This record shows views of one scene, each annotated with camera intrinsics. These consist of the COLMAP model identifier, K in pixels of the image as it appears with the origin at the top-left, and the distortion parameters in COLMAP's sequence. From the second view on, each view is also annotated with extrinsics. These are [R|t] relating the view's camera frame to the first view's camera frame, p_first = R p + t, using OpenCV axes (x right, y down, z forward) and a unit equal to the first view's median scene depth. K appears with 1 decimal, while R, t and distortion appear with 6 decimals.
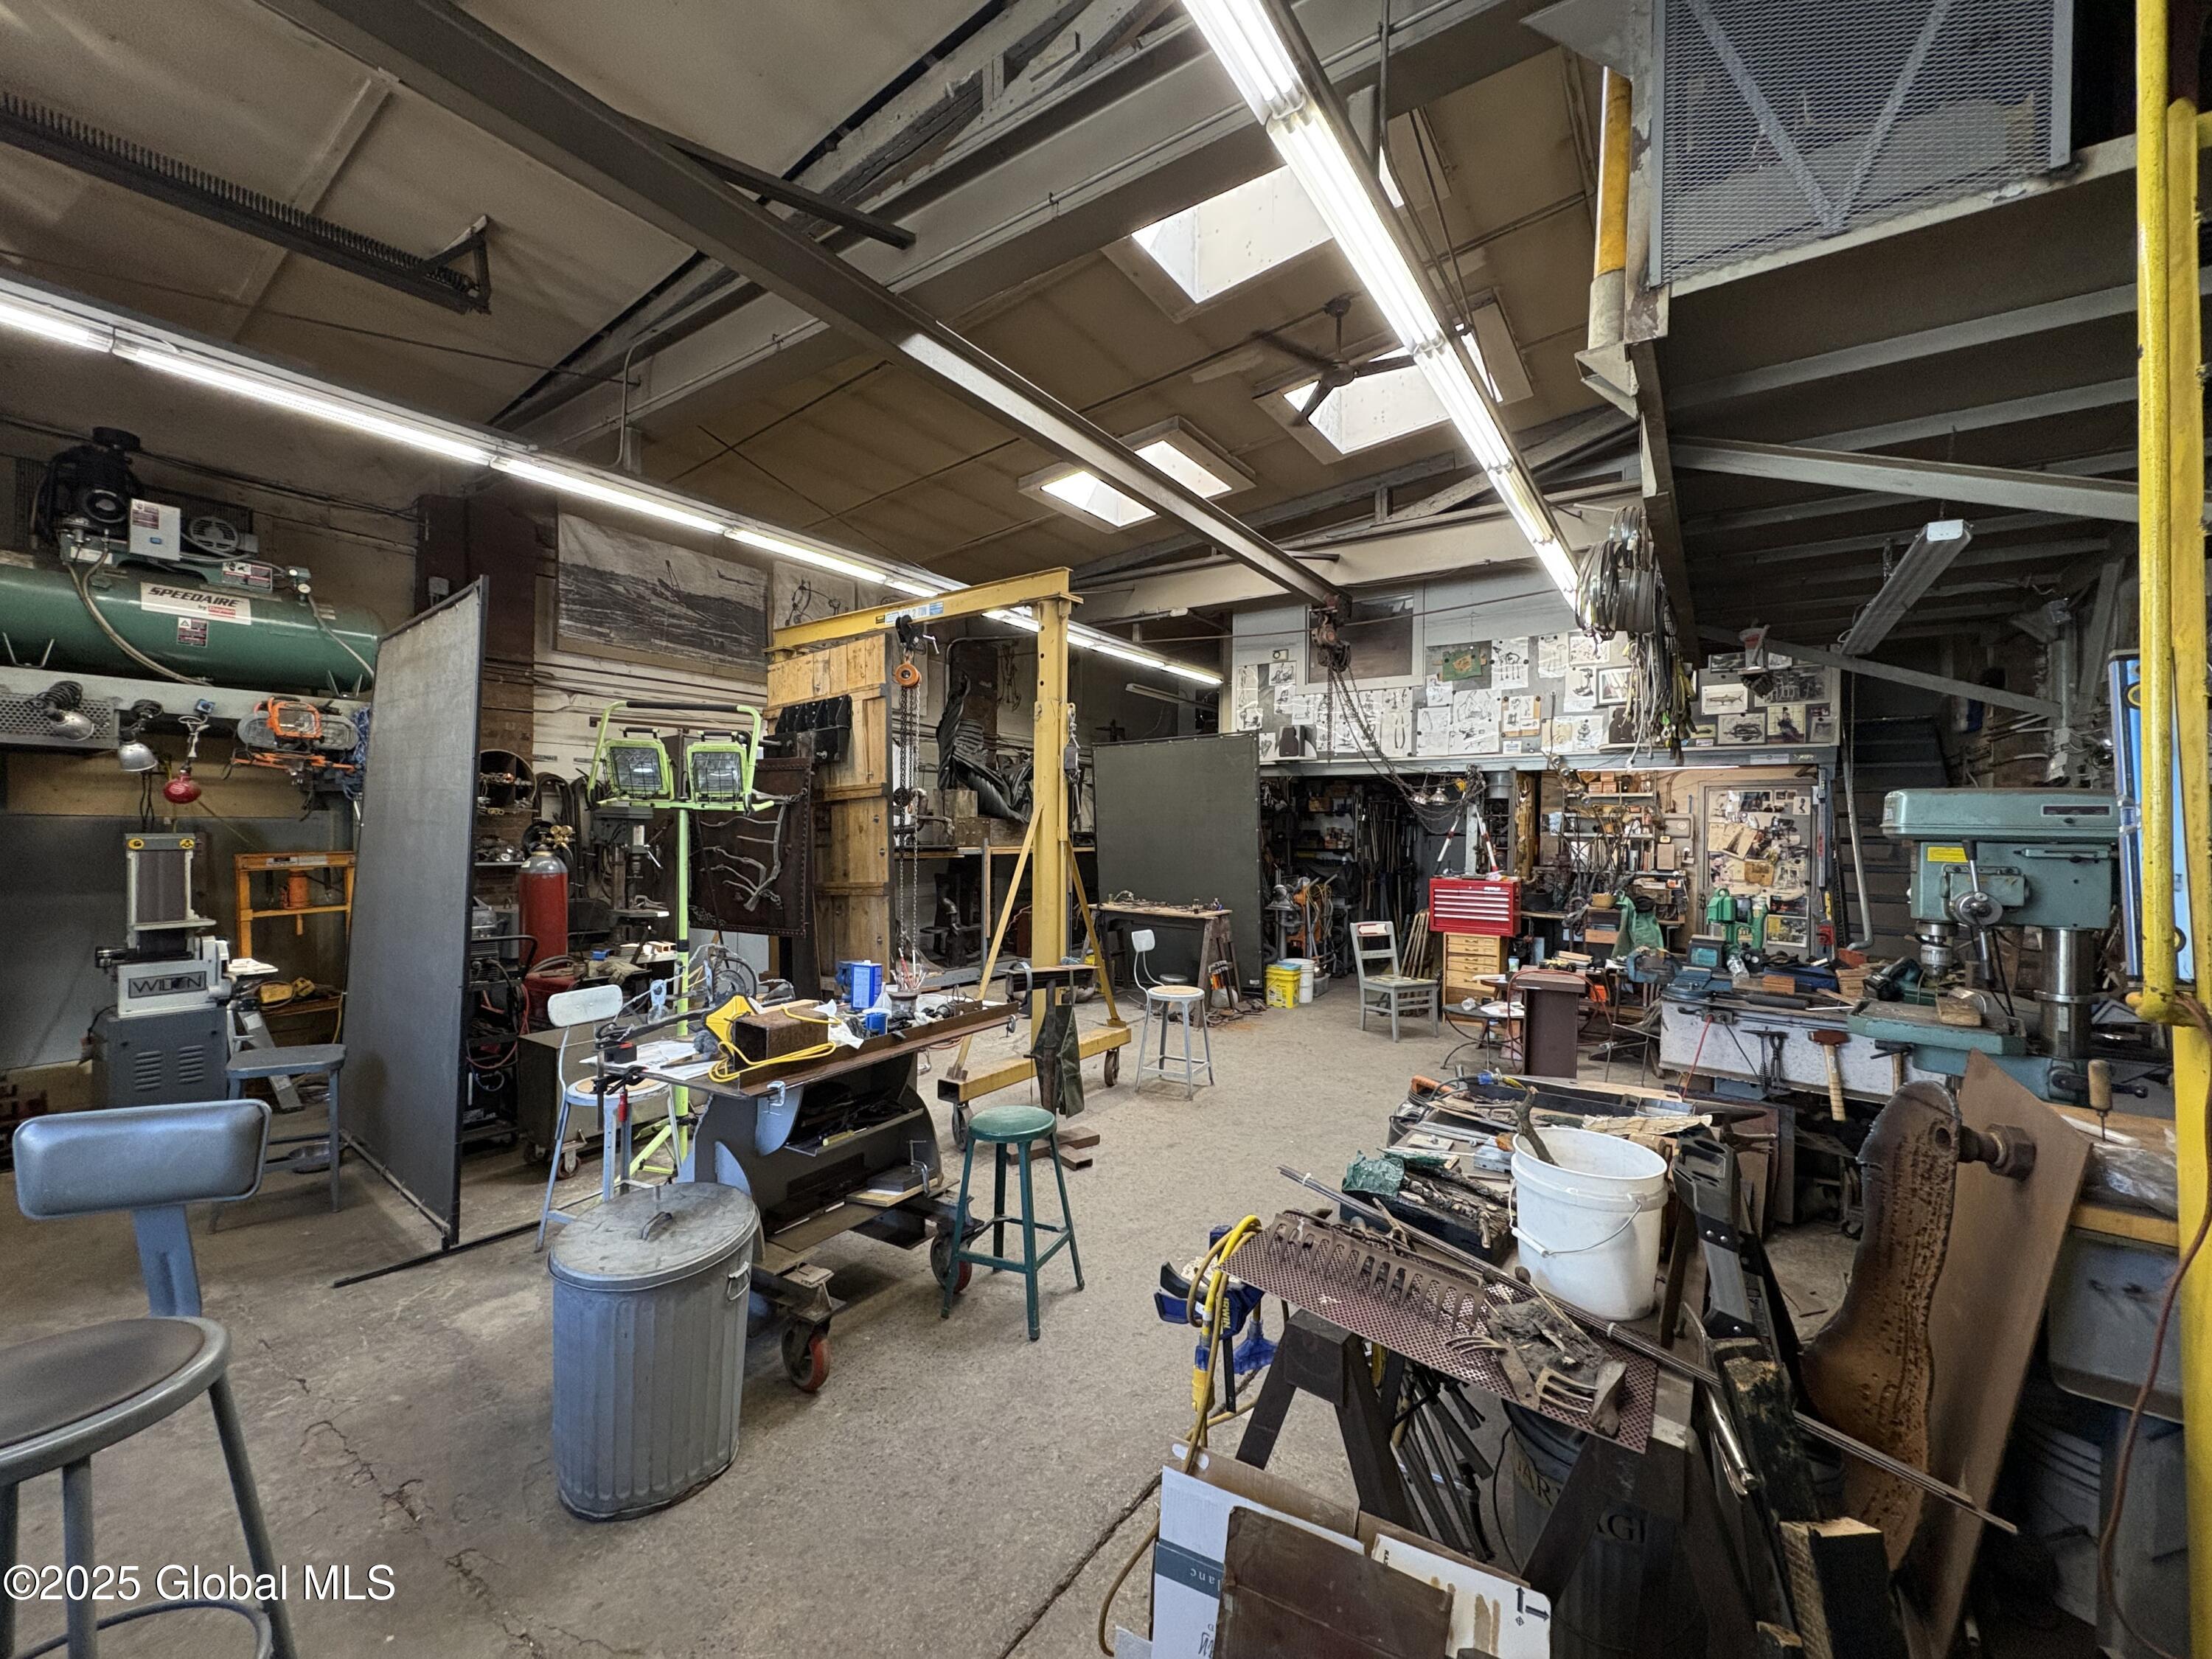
lens RADIAL K [[869.7, 0, 1107.2], [0, 869.7, 822.8], [0, 0, 1]] dist [0.001057, 0.000009]
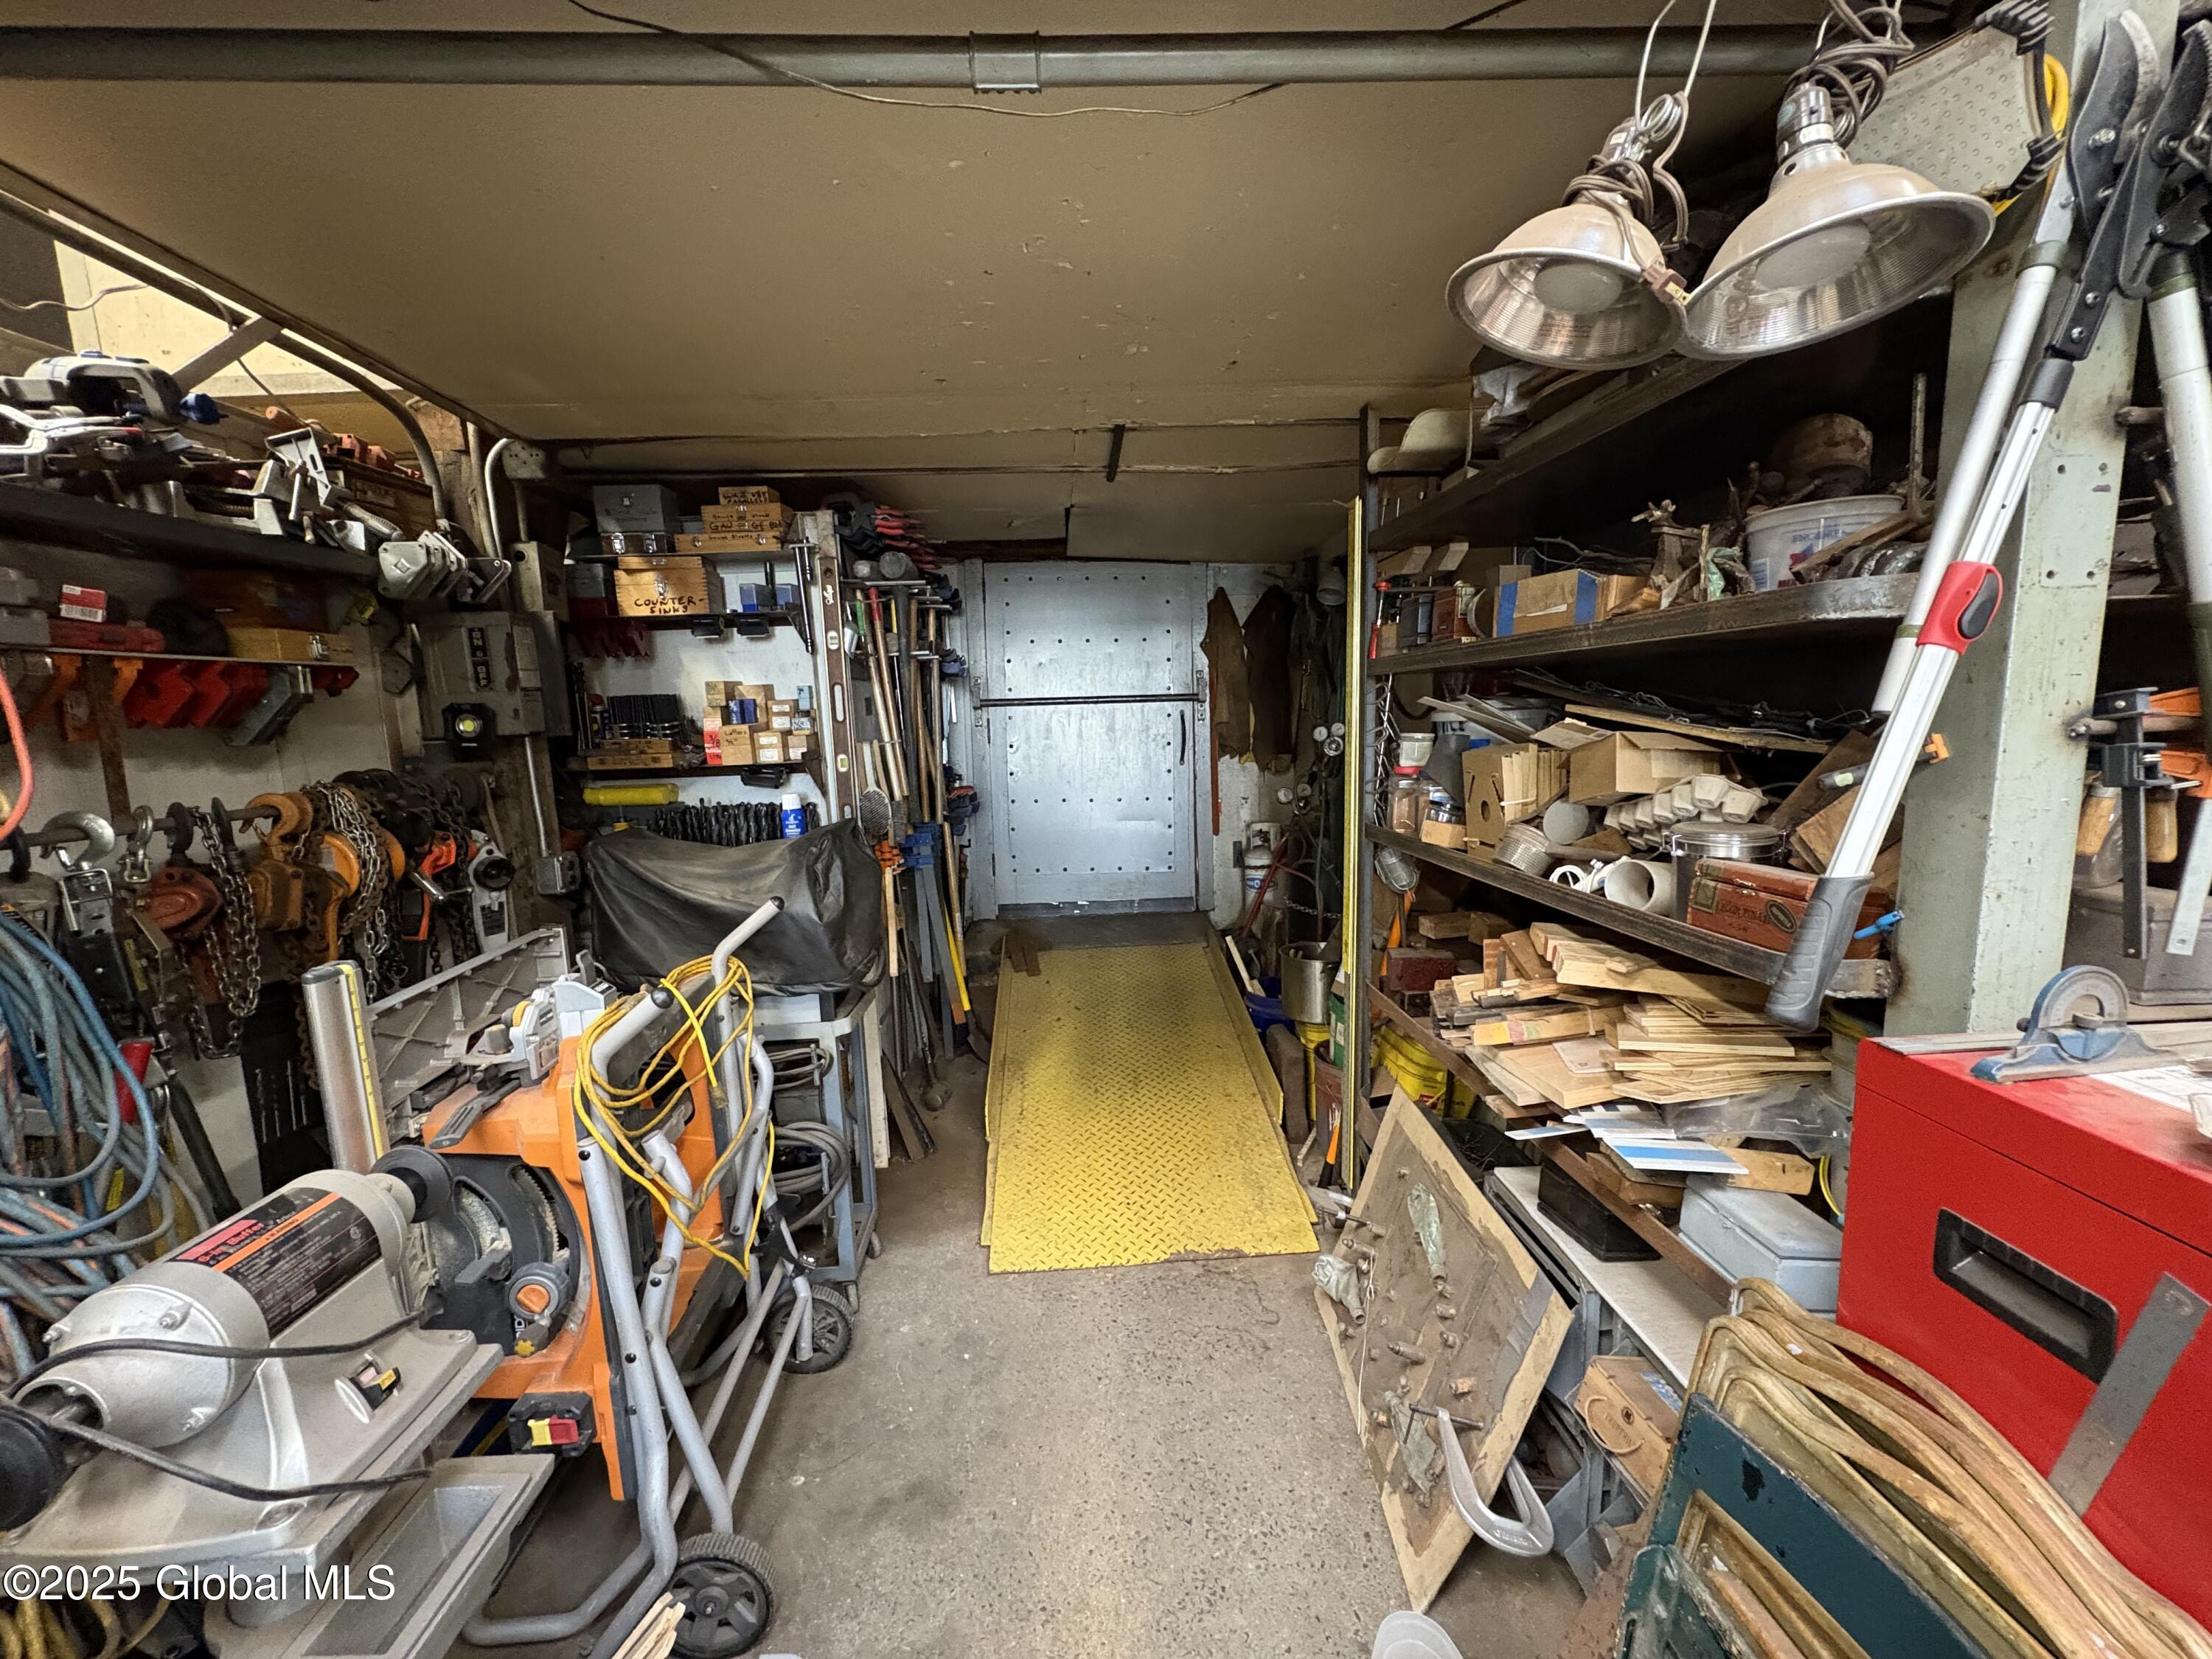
lens RADIAL K [[869.7, 0, 1106.9], [0, 869.7, 827.0], [0, 0, 1]] dist [0.001057, 0.000009]
pose [[0.791760, -0.120955, 0.598737, 0.439800], [0.036836, 0.987869, 0.150855, 0.031182], [-0.609720, -0.097386, 0.786611, 1.693241]]
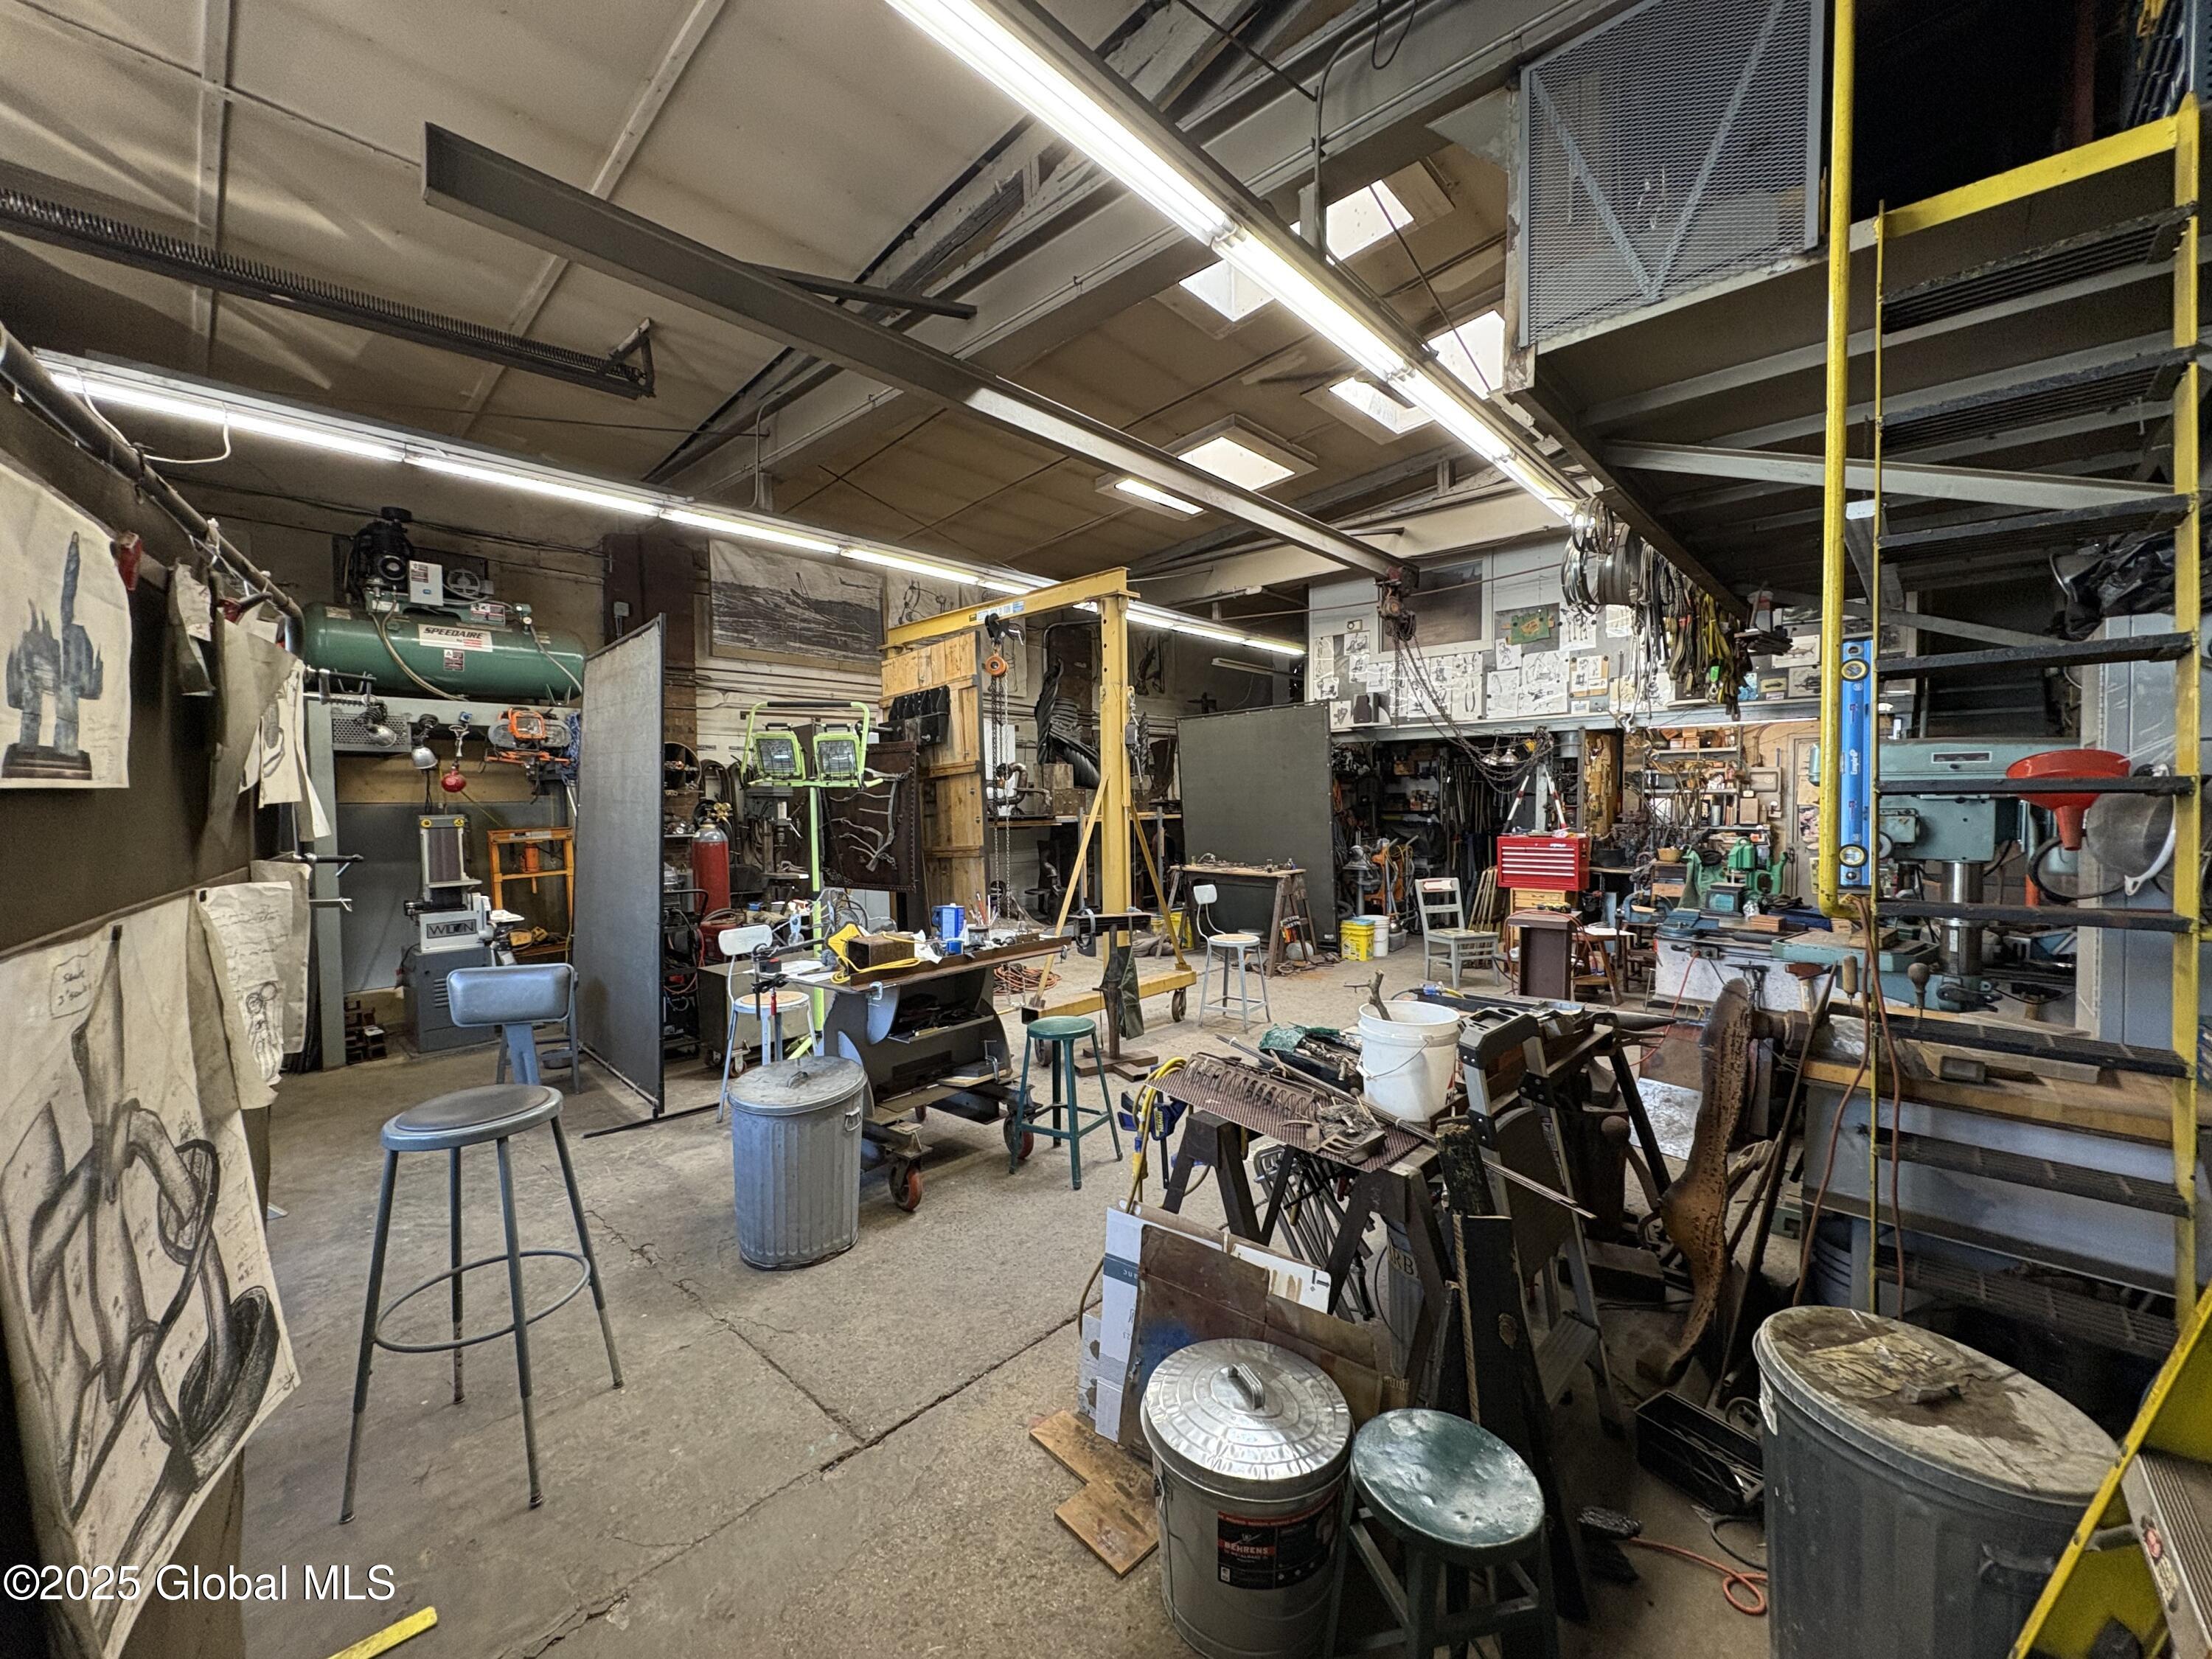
lens RADIAL K [[869.7, 0, 1107.1], [0, 869.7, 821.0], [0, 0, 1]] dist [0.001057, 0.000009]
pose [[0.989834, -0.019019, -0.140952, 0.093744], [0.023559, 0.999254, 0.030612, 0.004348], [0.140265, -0.033622, 0.989543, -0.157269]]
